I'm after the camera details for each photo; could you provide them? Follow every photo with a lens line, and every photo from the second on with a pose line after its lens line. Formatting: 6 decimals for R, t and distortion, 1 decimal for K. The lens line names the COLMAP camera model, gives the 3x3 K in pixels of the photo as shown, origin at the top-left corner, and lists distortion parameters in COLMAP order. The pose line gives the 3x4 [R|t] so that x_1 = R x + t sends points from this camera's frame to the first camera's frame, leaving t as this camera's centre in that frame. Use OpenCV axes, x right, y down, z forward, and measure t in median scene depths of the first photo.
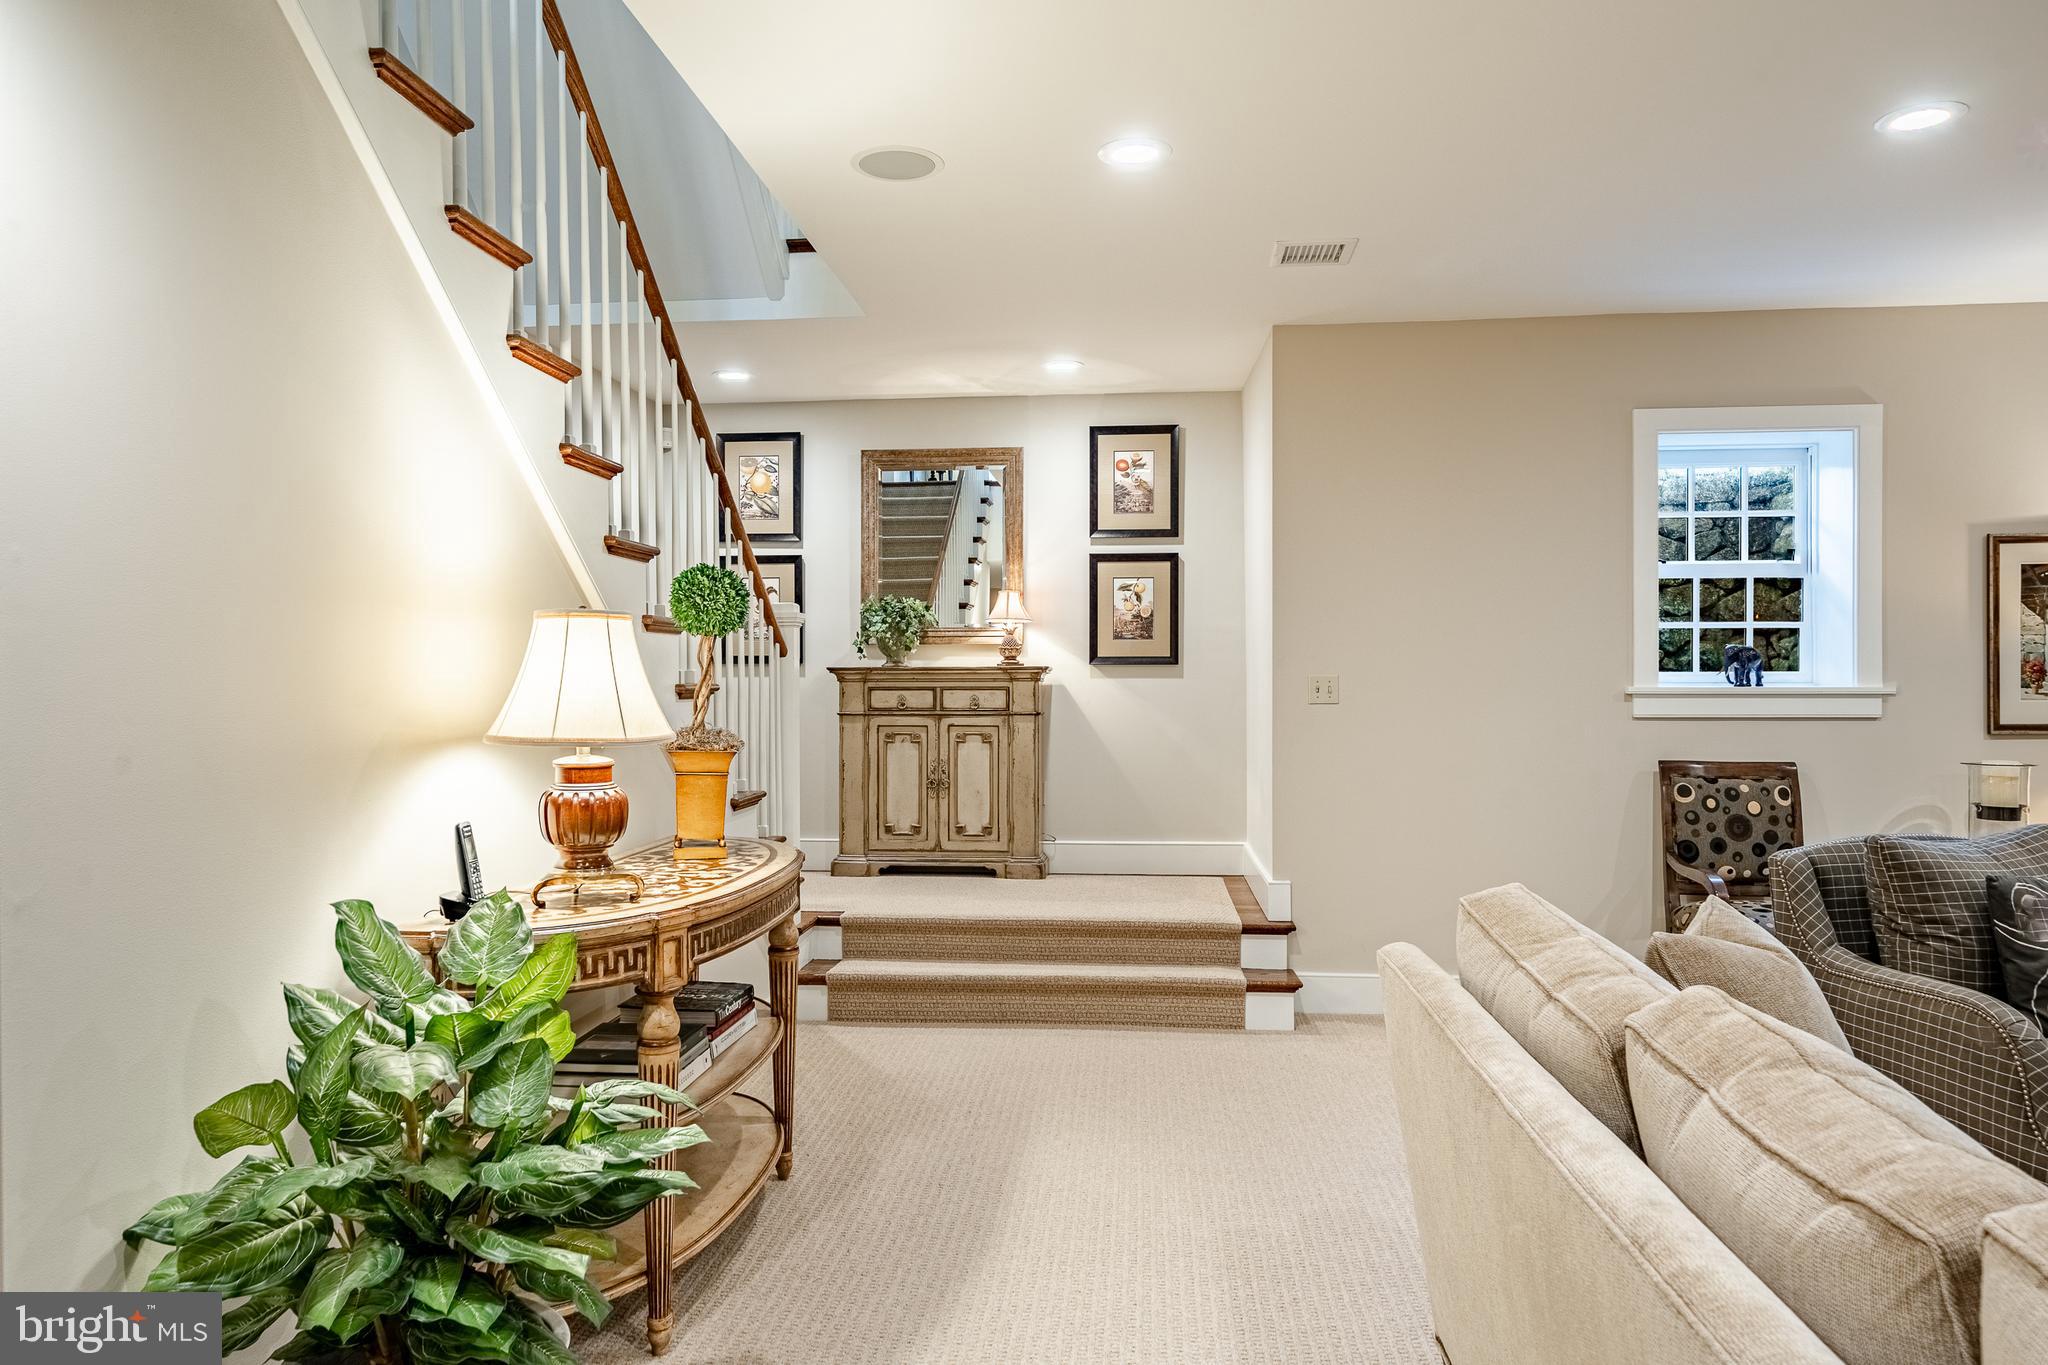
lens RADIAL K [[1332.6, 0, 1016.5], [0, 1332.6, 675.5], [0, 0, 1]] dist [0.000623, 0.002747]
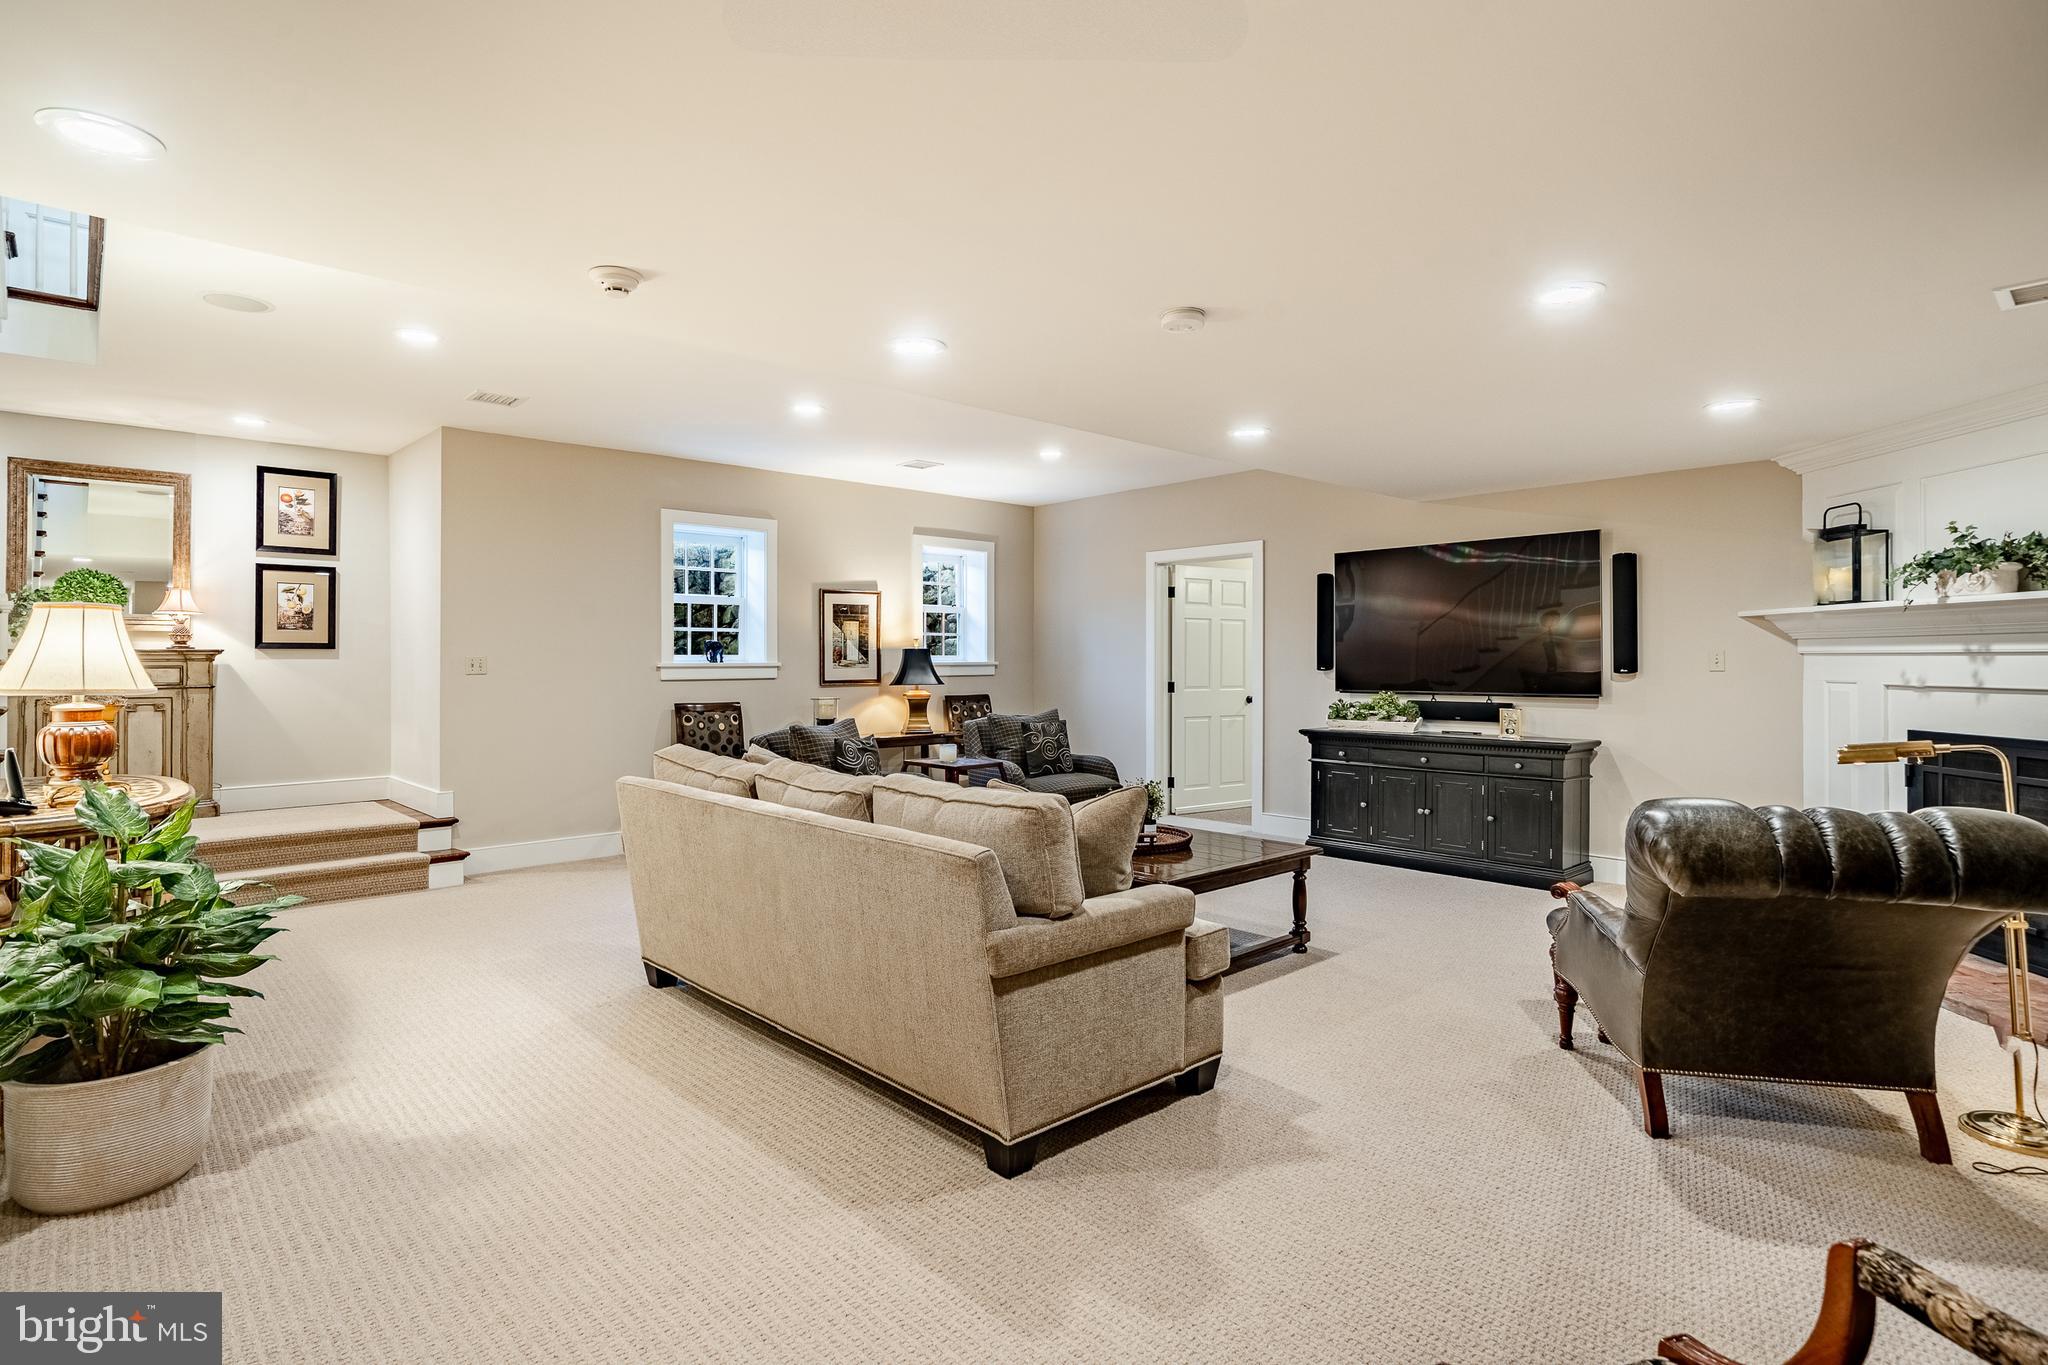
lens RADIAL K [[1048.7, 0, 1014.7], [0, 1048.7, 663.5], [0, 0, 1]] dist [-0.004790, -0.000543]
pose [[0.661200, -0.001279, 0.750208, -0.266592], [0.002974, 0.999995, -0.000917, 0.011503], [-0.750203, 0.002837, 0.661201, -0.274586]]
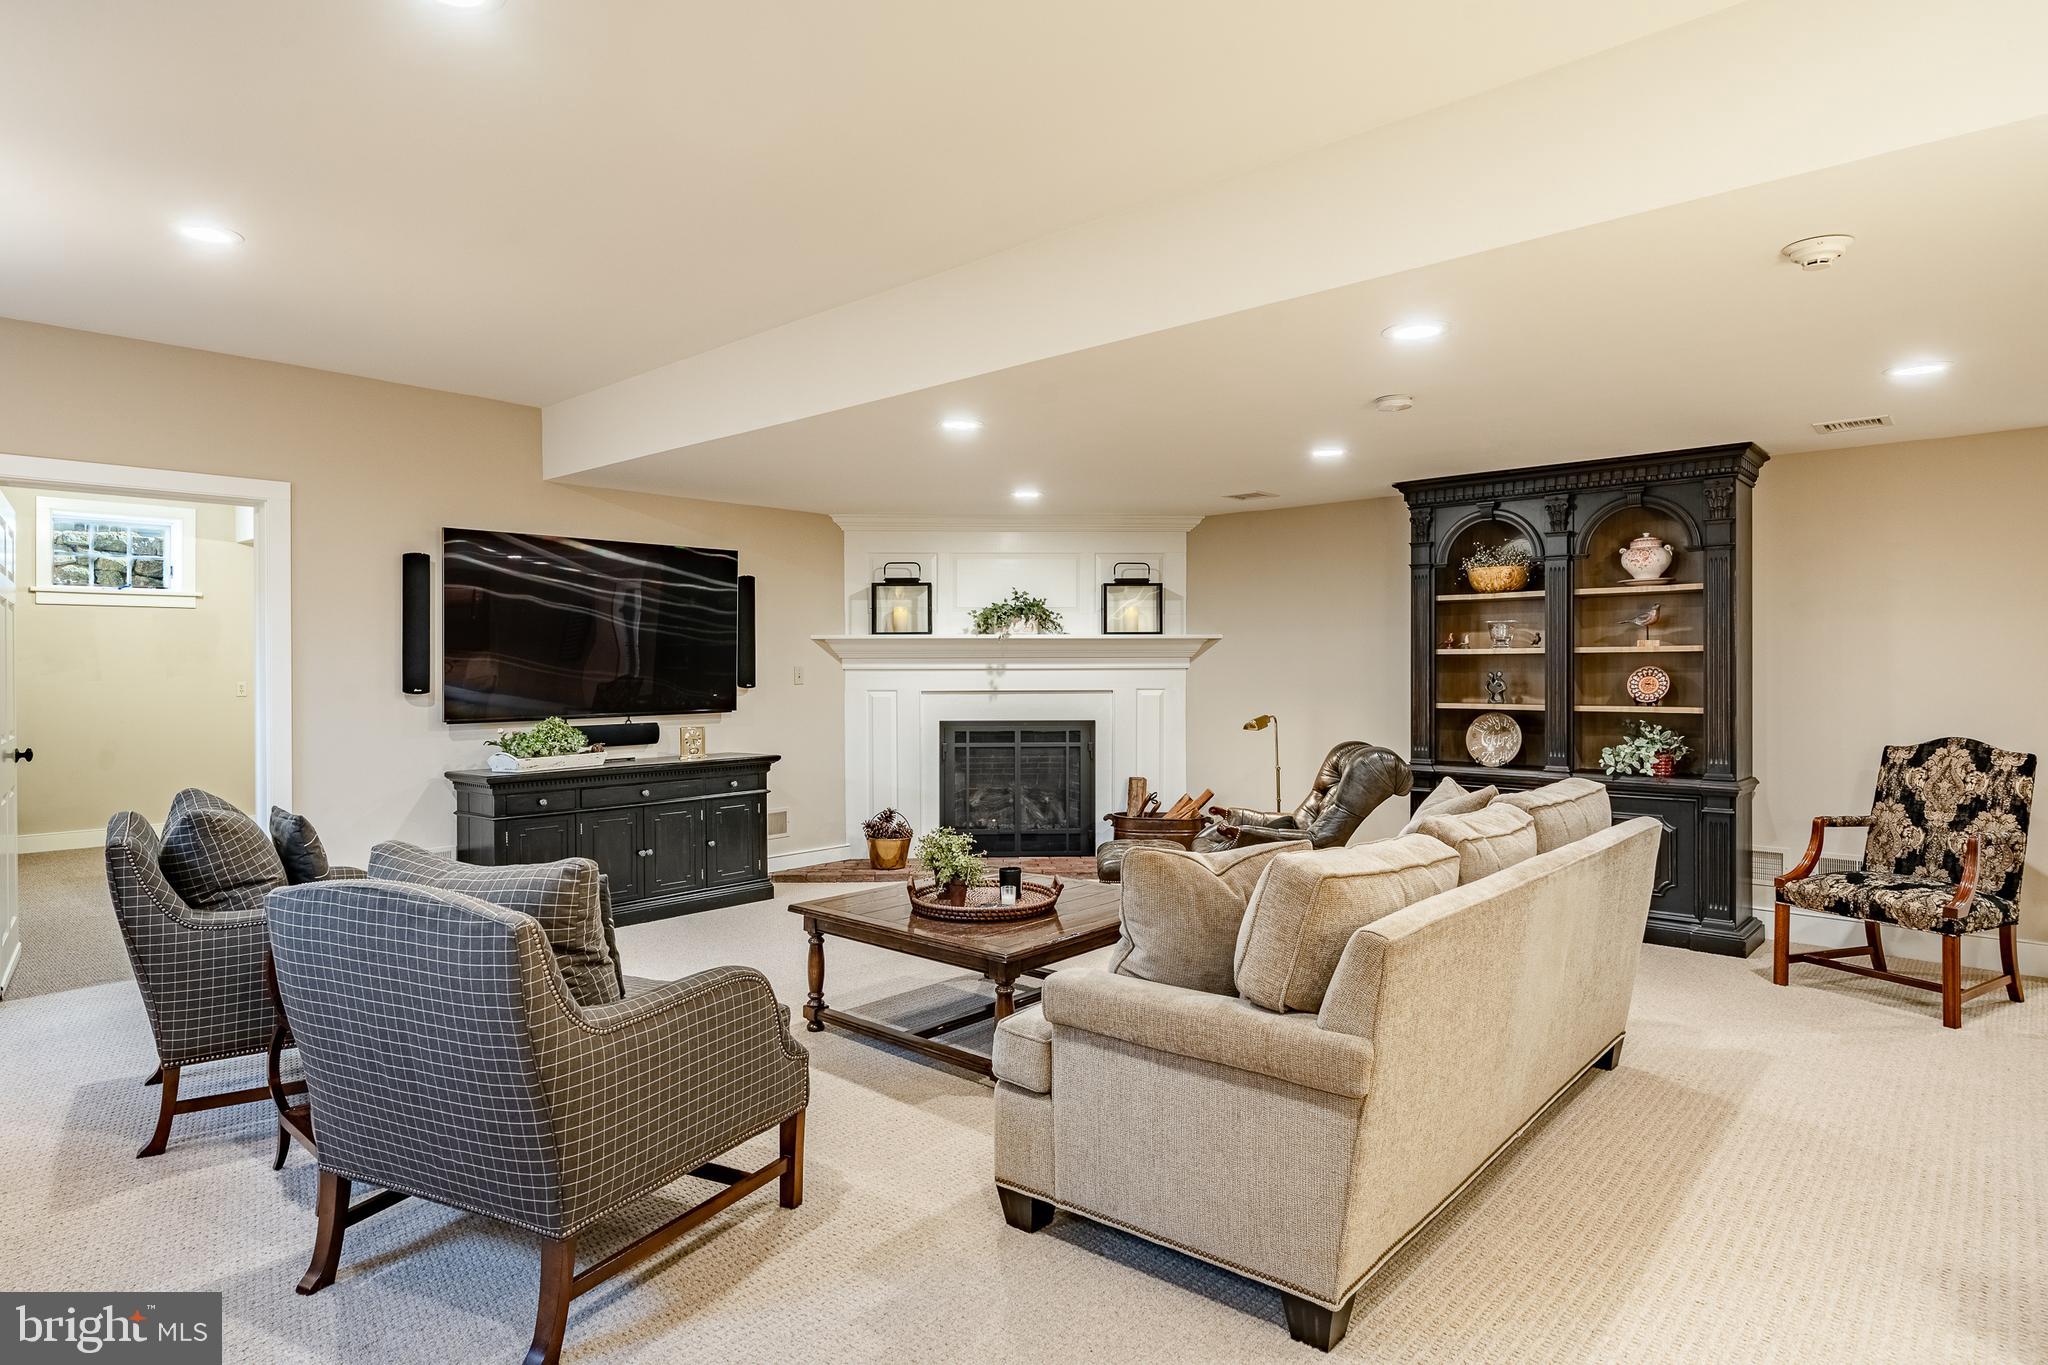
lens RADIAL K [[1133.1, 0, 1025.7], [0, 1133.1, 680.3], [0, 0, 1]] dist [0.001011, 0.000060]
pose [[-0.822242, 0.003388, 0.569128, 0.007593], [0.011109, 0.999887, 0.010096, 0.004938], [-0.569030, 0.014624, -0.822187, 0.873656]]
